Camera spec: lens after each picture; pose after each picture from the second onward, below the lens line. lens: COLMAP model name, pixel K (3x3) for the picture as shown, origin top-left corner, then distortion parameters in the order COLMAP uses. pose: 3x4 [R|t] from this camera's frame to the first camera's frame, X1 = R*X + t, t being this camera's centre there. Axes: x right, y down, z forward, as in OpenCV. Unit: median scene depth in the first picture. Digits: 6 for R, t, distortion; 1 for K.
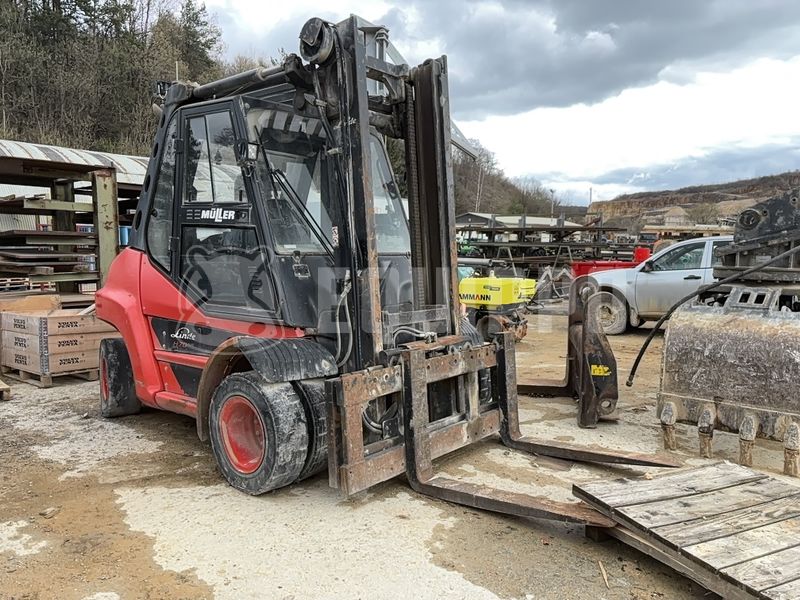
lens RADIAL K [[602.0, 0, 401.0], [0, 602.0, 301.8], [0, 0, 1]] dist [0.059351, -0.070480]
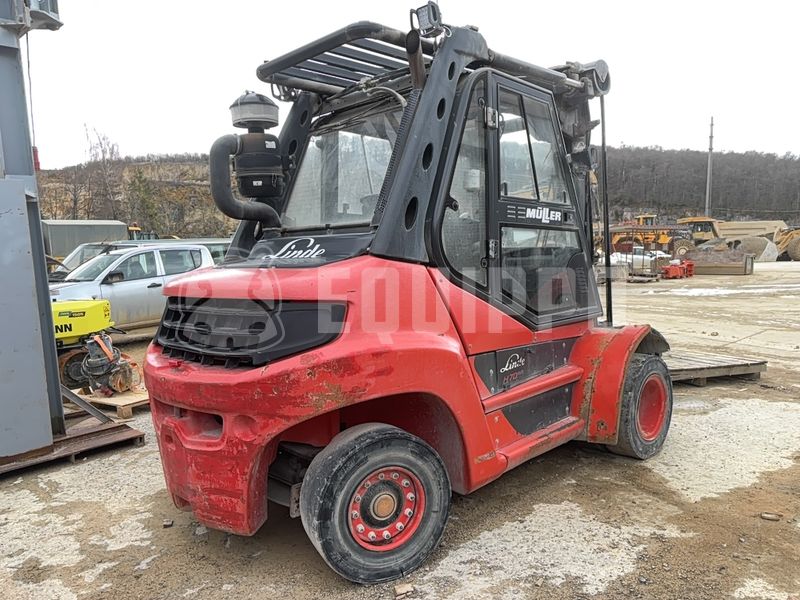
lens RADIAL K [[602.0, 0, 401.0], [0, 602.0, 301.8], [0, 0, 1]] dist [0.059351, -0.070480]
pose [[0.087185, -0.093668, 0.991779, -1.242581], [0.117104, 0.989631, 0.083171, -0.116987], [-0.989285, 0.108890, 0.097249, 1.153302]]
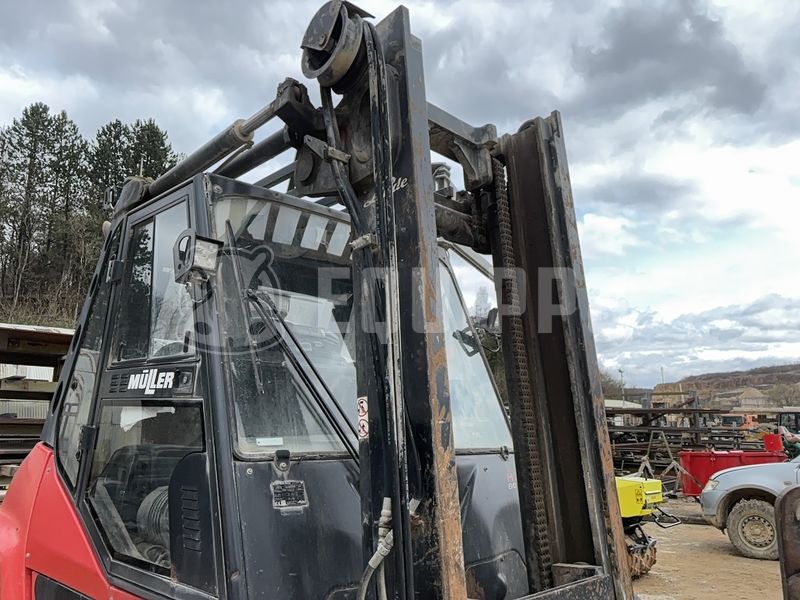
lens RADIAL K [[602.0, 0, 401.0], [0, 602.0, 301.8], [0, 0, 1]] dist [0.059351, -0.070480]
pose [[0.995582, -0.026204, -0.090163, -0.033067], [-0.001862, 0.954568, -0.297986, -0.052317], [0.093875, 0.296837, 0.950303, 0.499047]]
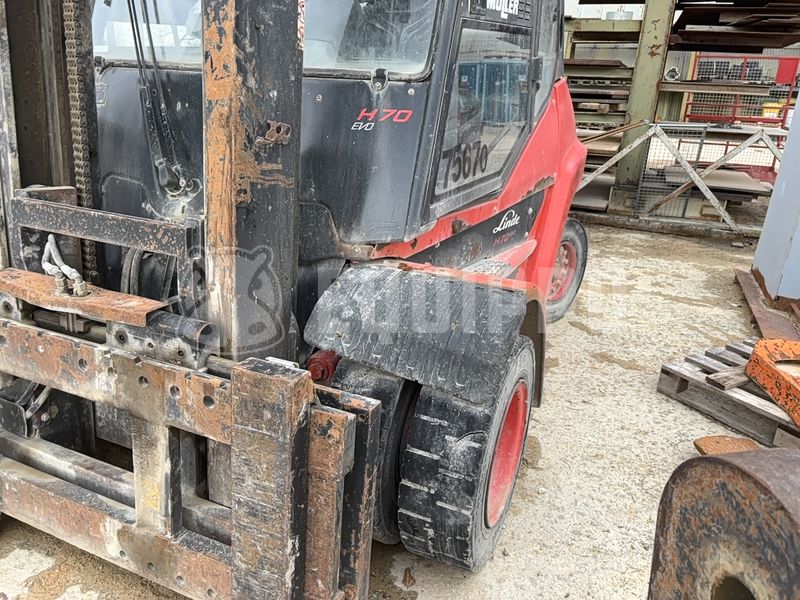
lens RADIAL K [[602.0, 0, 401.0], [0, 602.0, 301.8], [0, 0, 1]] dist [0.059351, -0.070480]
pose [[0.265602, 0.341346, -0.901631, 0.465953], [-0.118395, 0.939691, 0.320878, -0.082801], [0.956785, 0.021523, 0.289997, 1.055031]]
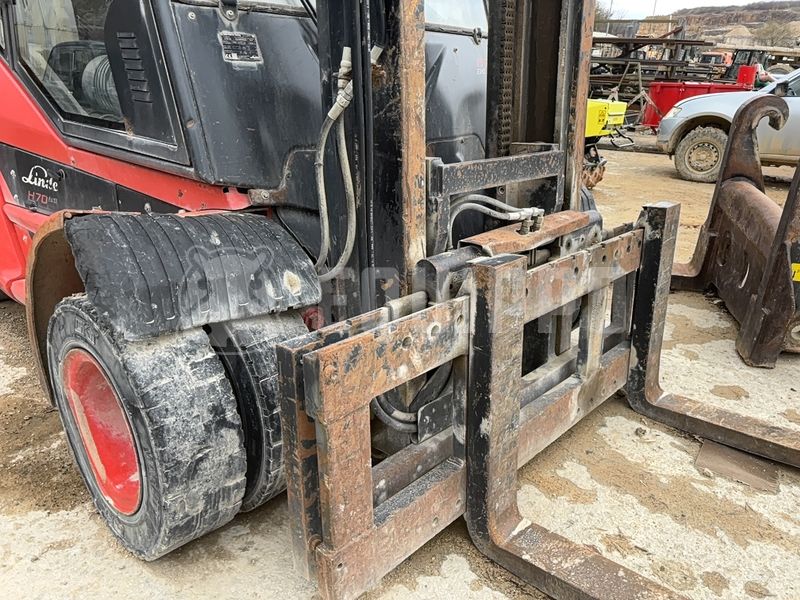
lens RADIAL K [[602.0, 0, 401.0], [0, 602.0, 301.8], [0, 0, 1]] dist [0.059351, -0.070480]
pose [[0.998357, 0.050172, -0.027671, -0.031178], [-0.040344, 0.958481, 0.282289, -0.006020], [0.040685, -0.280709, 0.958930, 0.522060]]
